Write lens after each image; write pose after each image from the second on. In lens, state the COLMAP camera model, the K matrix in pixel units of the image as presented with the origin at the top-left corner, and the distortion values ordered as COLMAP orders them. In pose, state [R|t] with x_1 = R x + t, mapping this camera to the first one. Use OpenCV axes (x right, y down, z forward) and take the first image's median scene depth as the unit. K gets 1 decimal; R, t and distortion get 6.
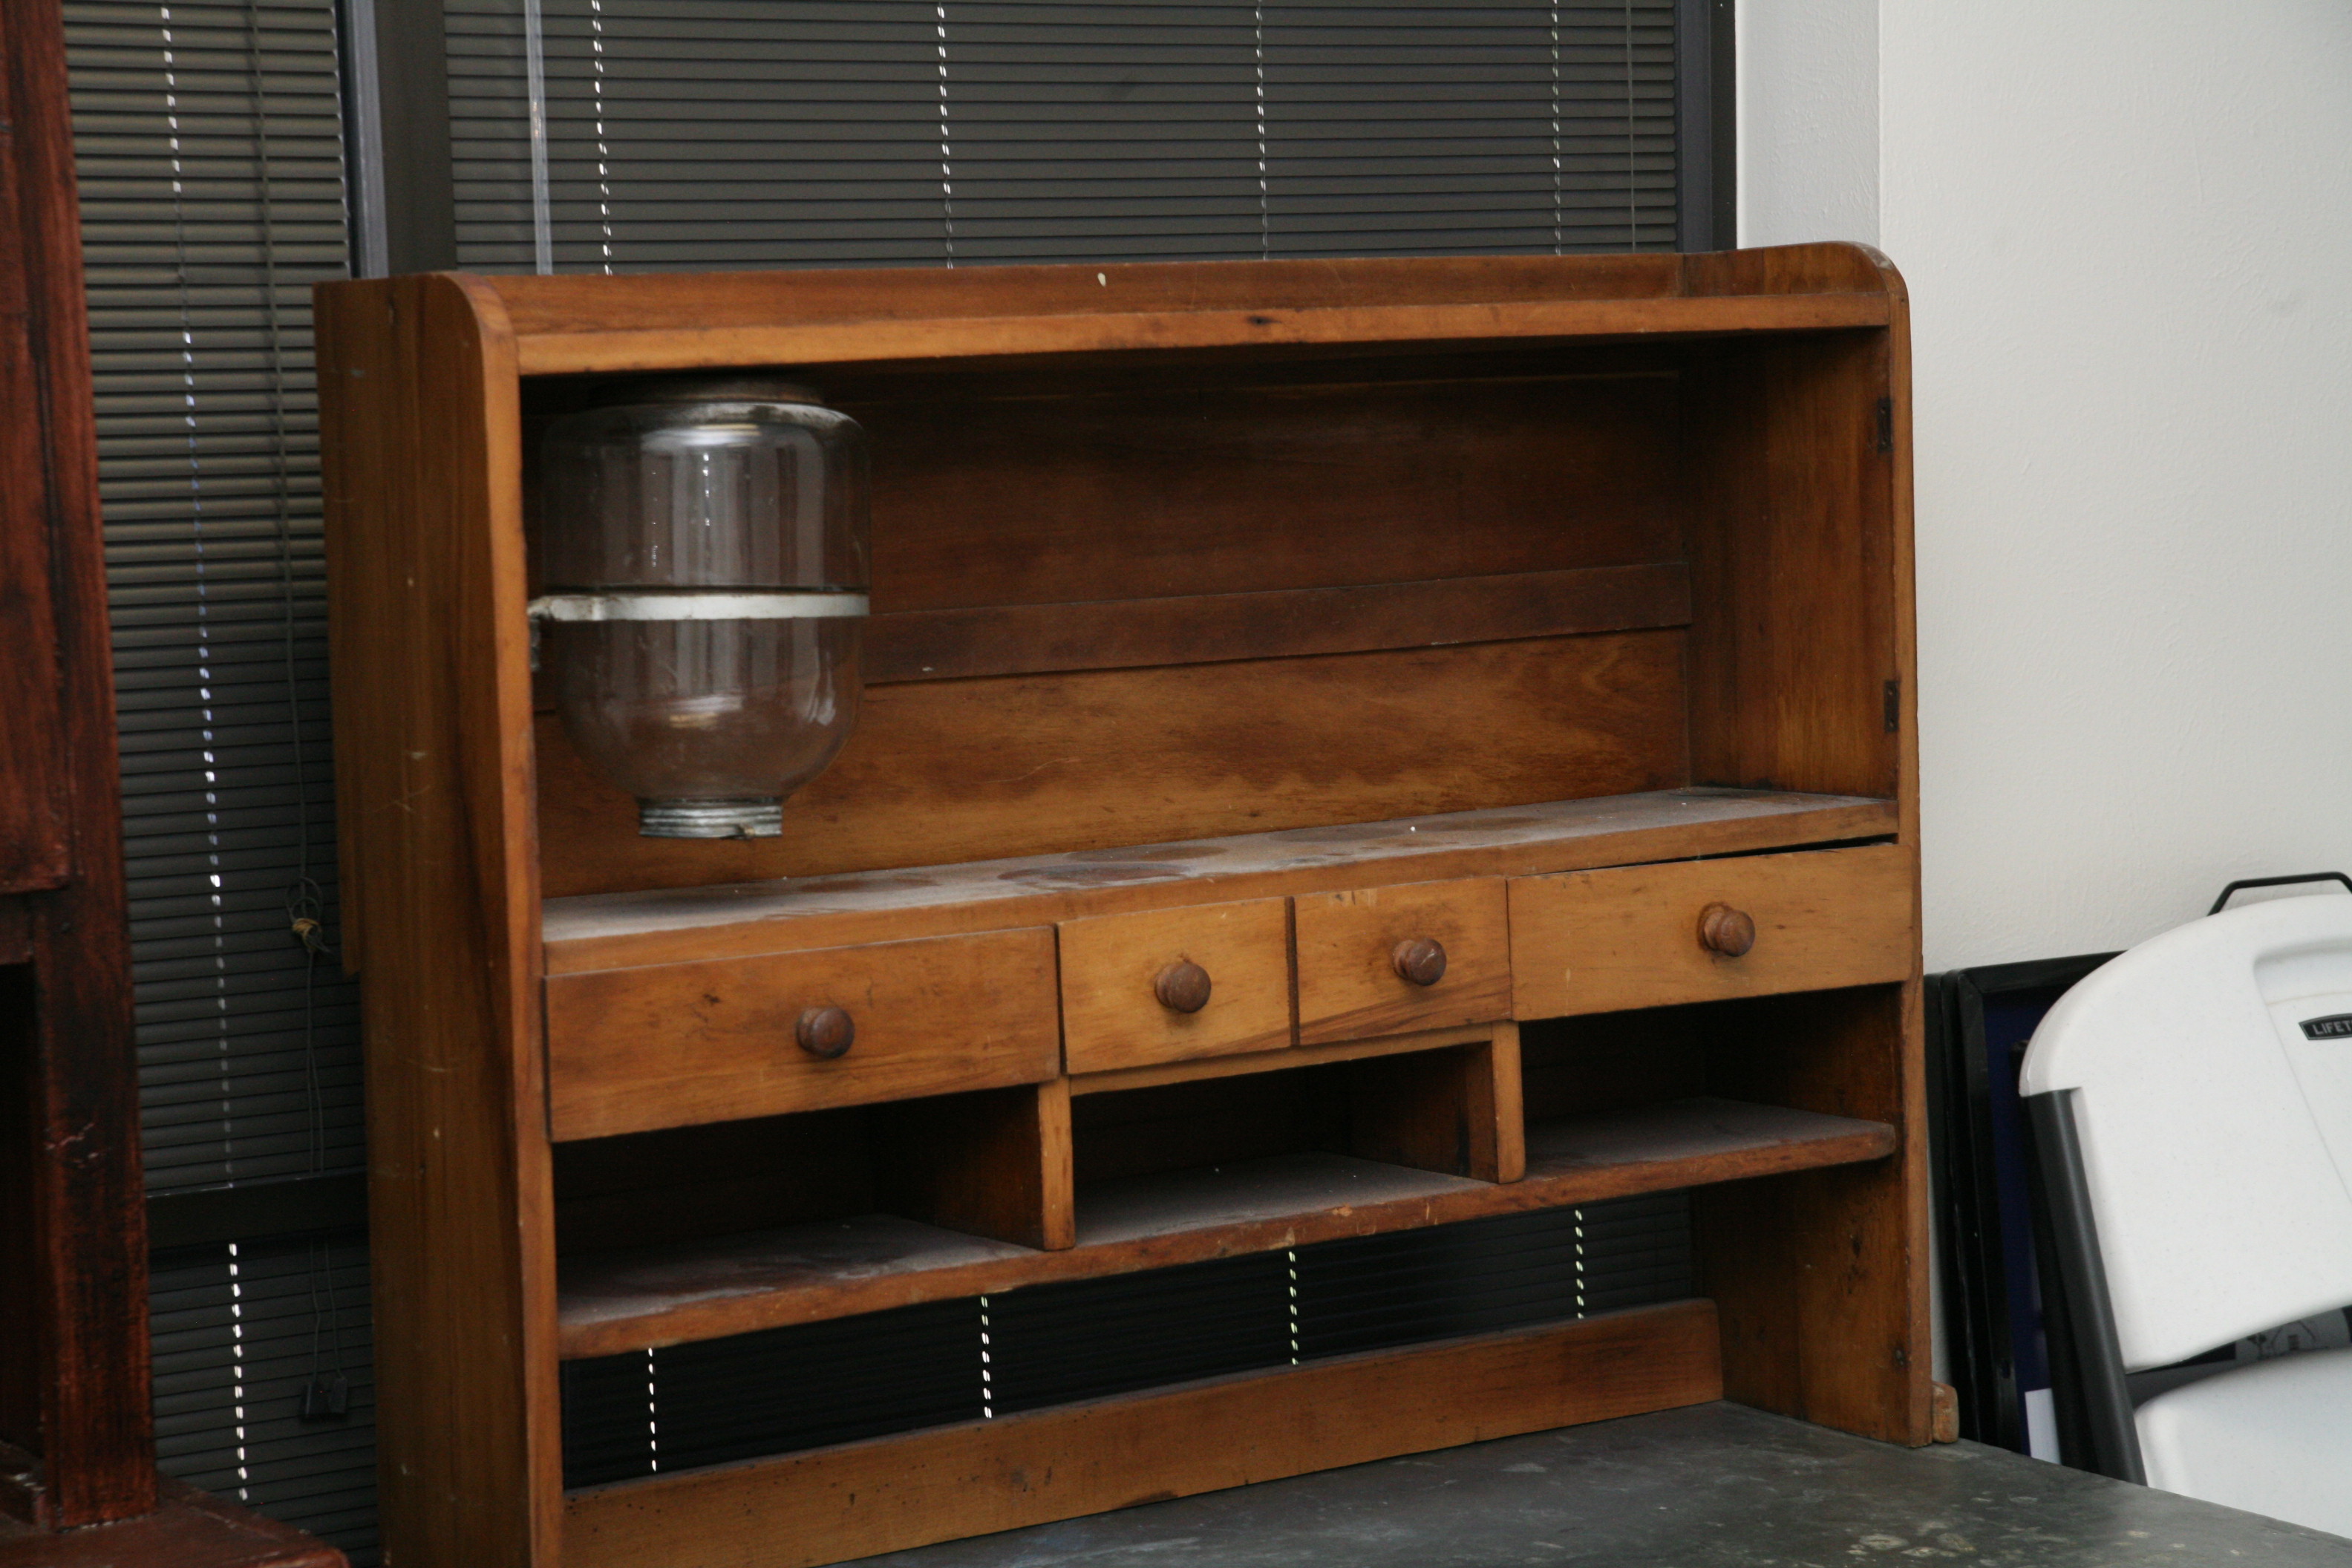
lens RADIAL K [[4726.5, 0, 1176.0], [0, 4726.5, 784.0], [0, 0, 1]] dist [0.234258, 0.063299]
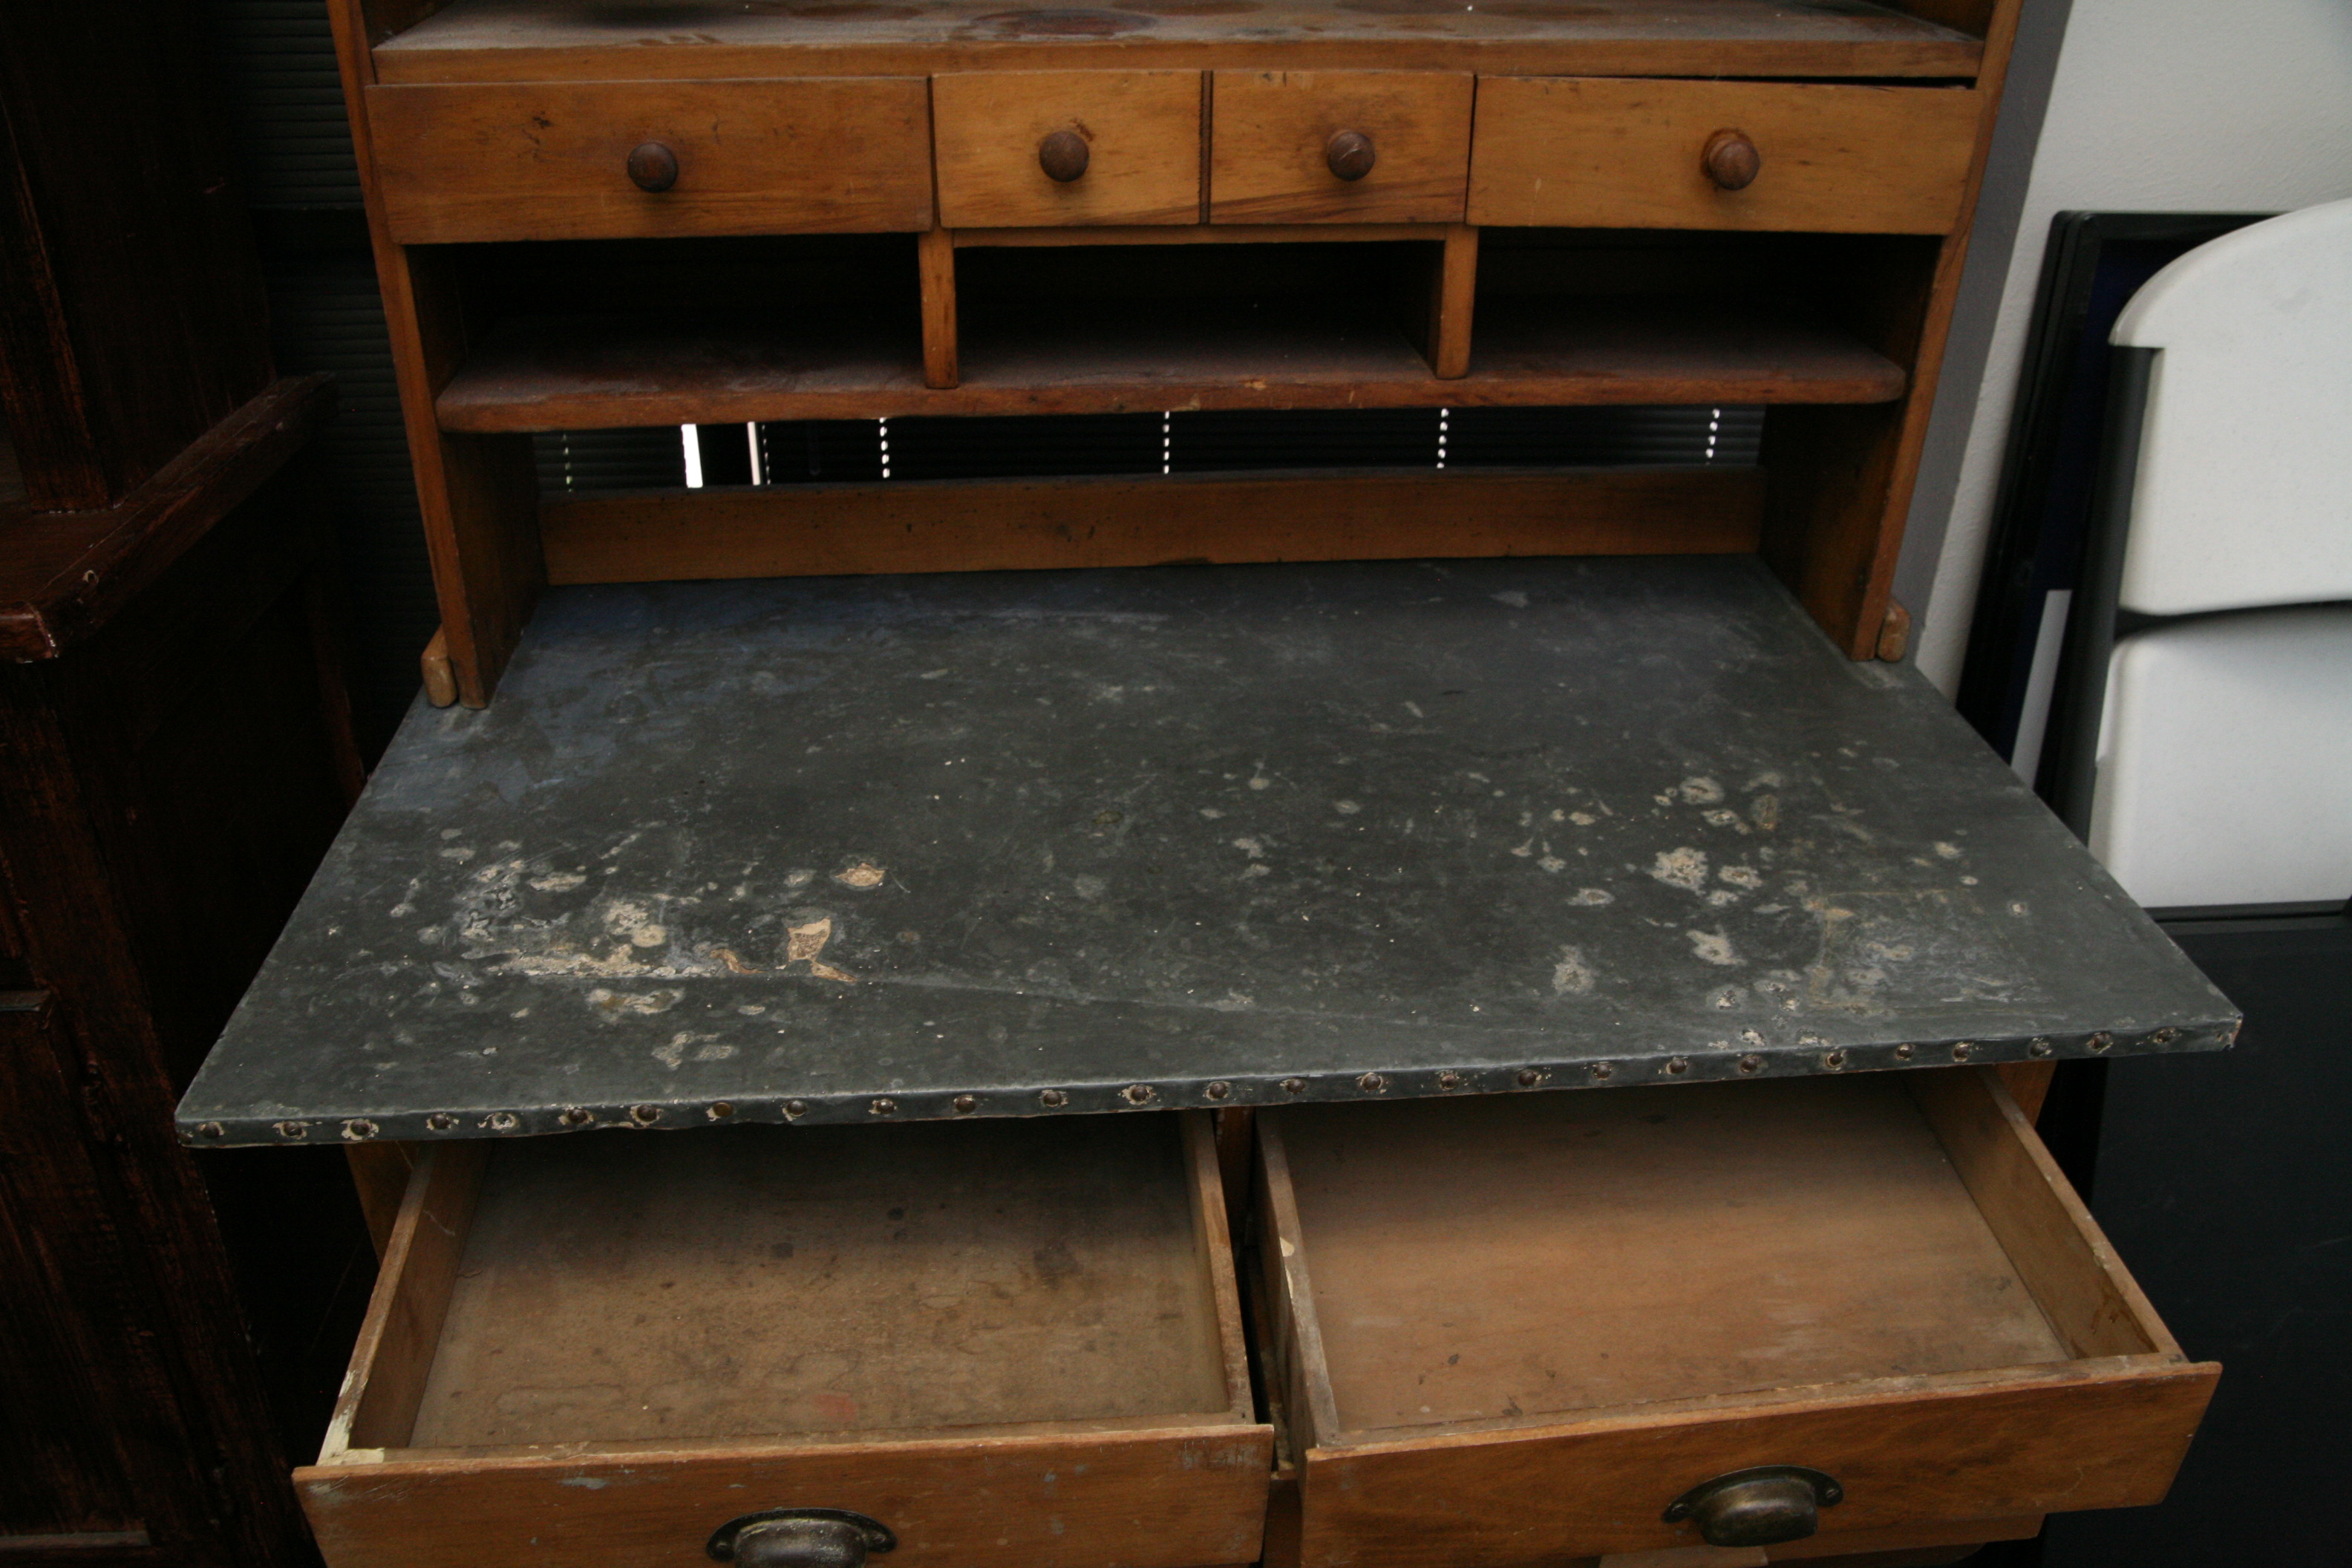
lens RADIAL K [[1879.1, 0, 1161.8], [0, 1879.1, 813.5], [0, 0, 1]] dist [-0.110678, 0.069572]
pose [[0.886701, 0.276170, -0.370797, 0.199008], [-0.079911, 0.881471, 0.465427, -0.018023], [0.455384, -0.383064, 0.803671, 0.622916]]
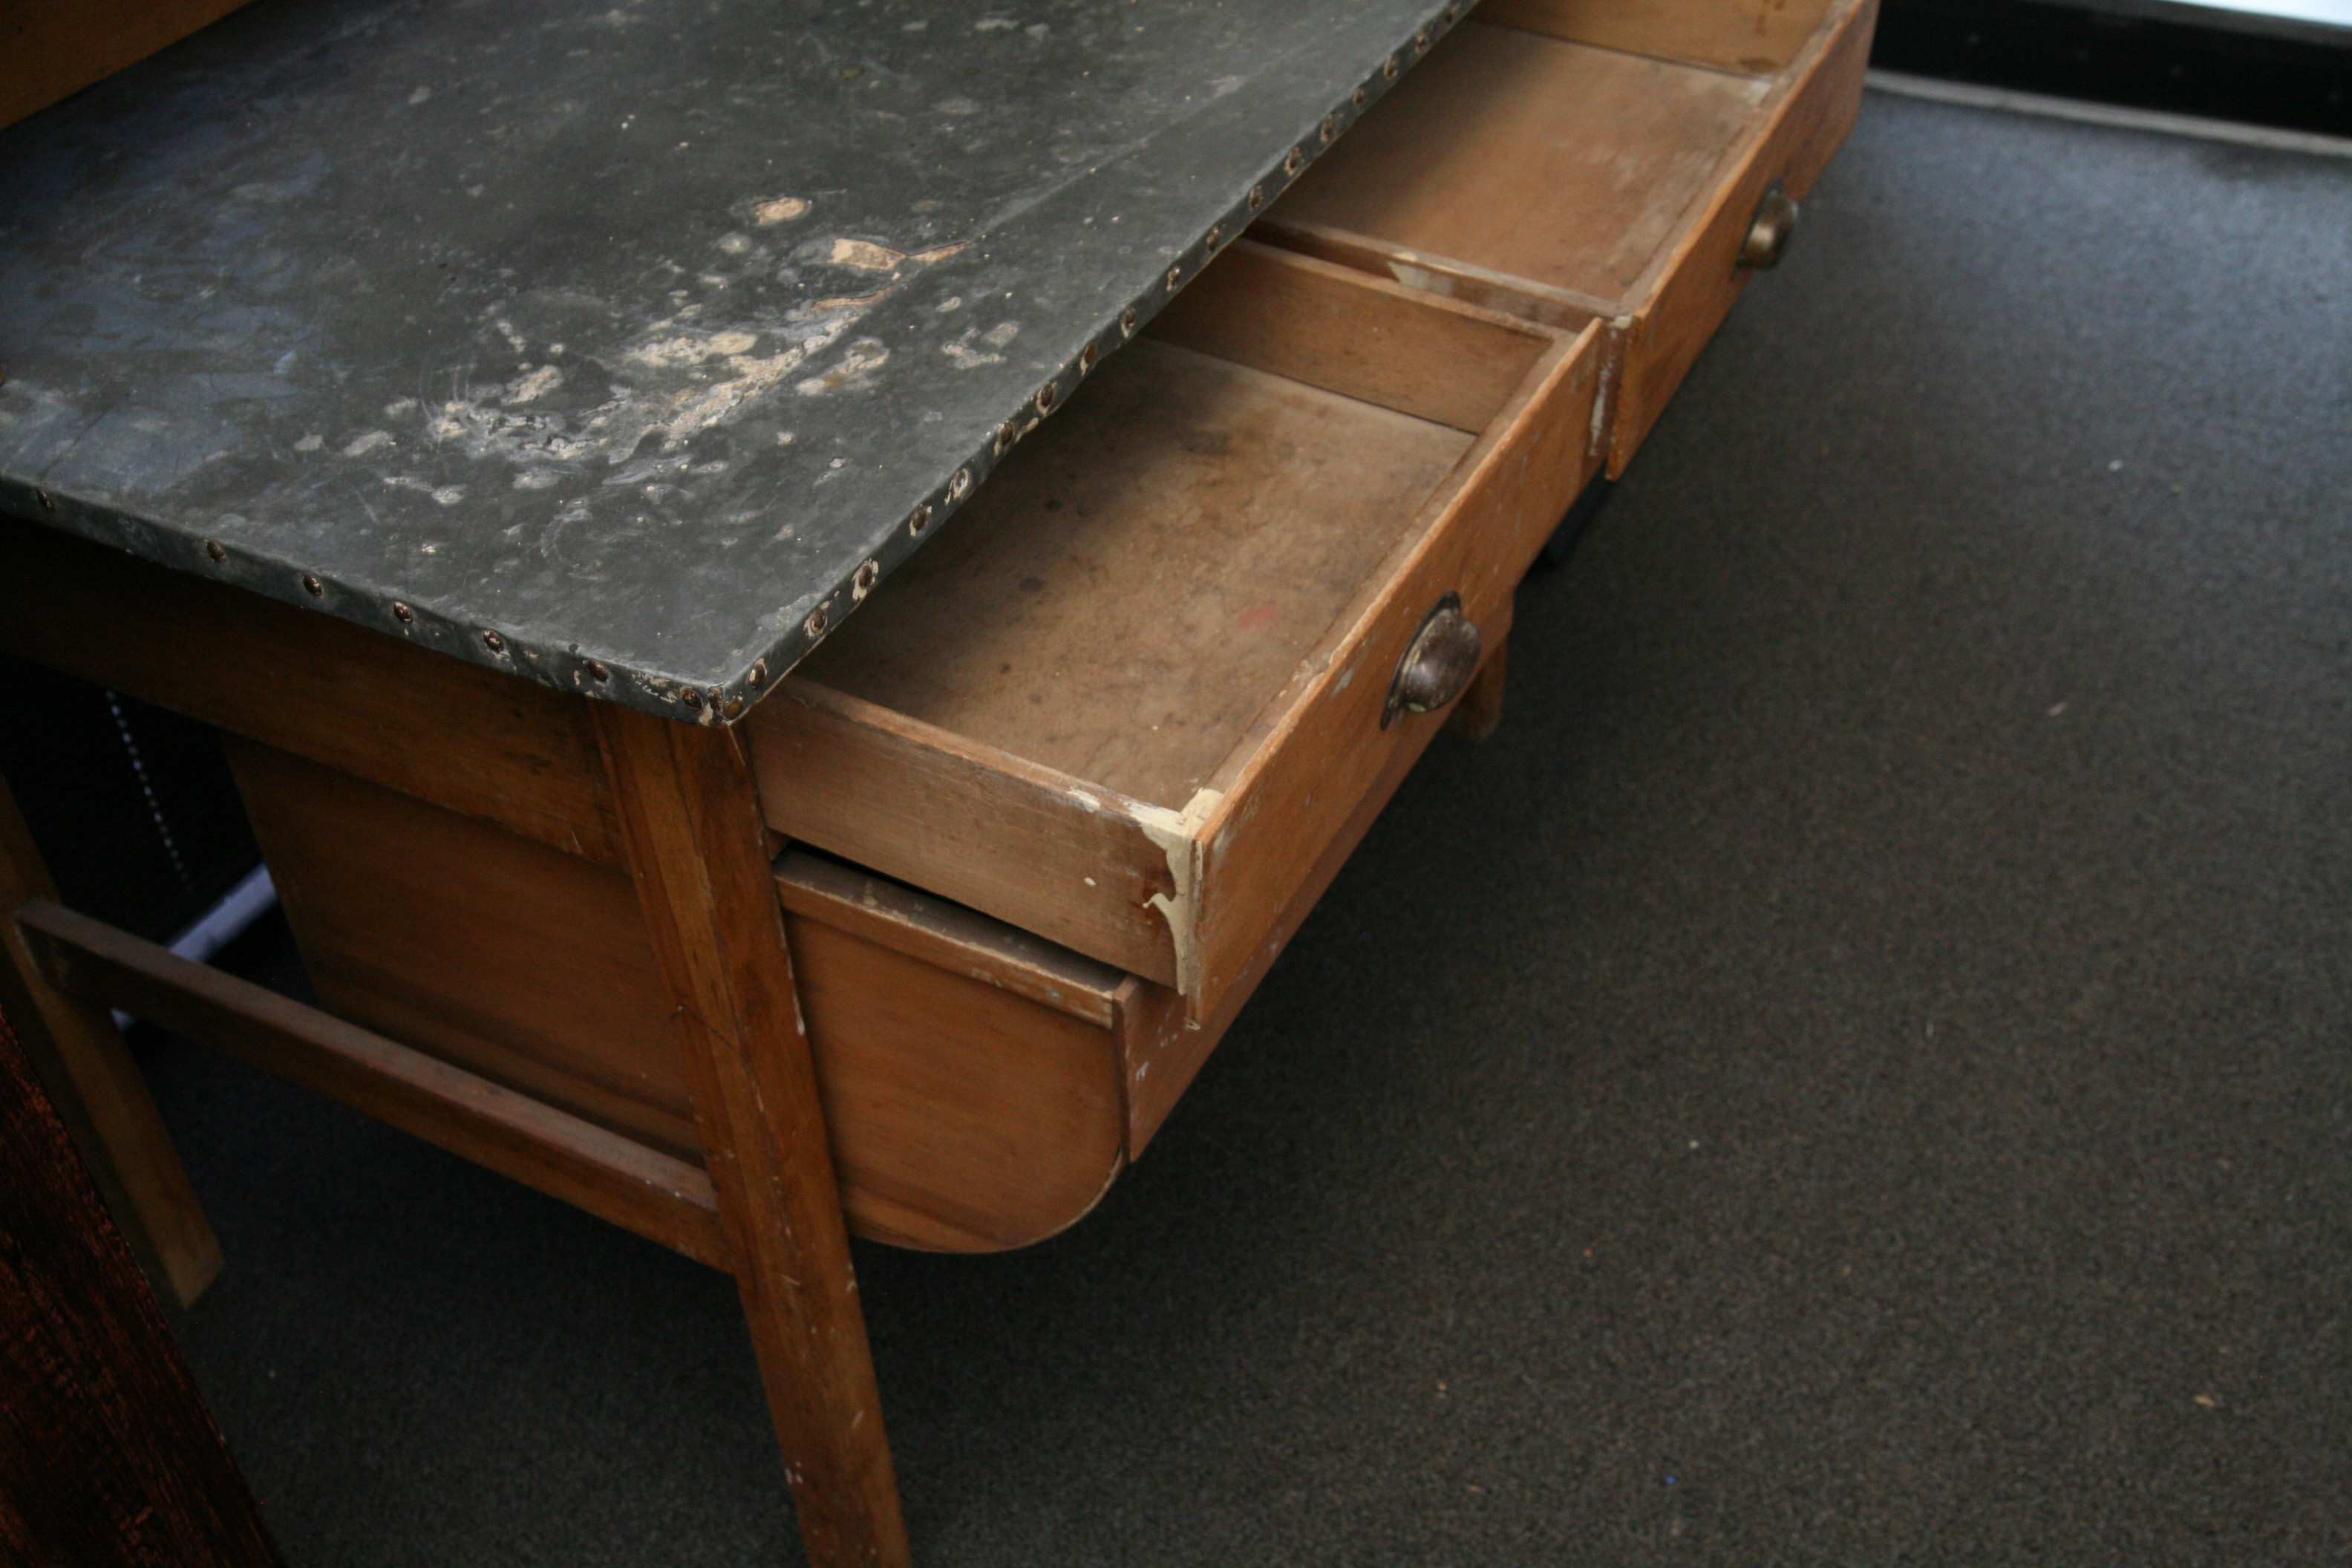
lens RADIAL K [[2468.1, 0, 1167.3], [0, 2468.1, 811.0], [0, 0, 1]] dist [-0.066879, 0.265714]
pose [[0.865286, -0.328922, 0.378274, -0.126523], [0.059715, 0.816879, 0.573709, 0.025285], [-0.497709, -0.473834, 0.726476, 0.516786]]
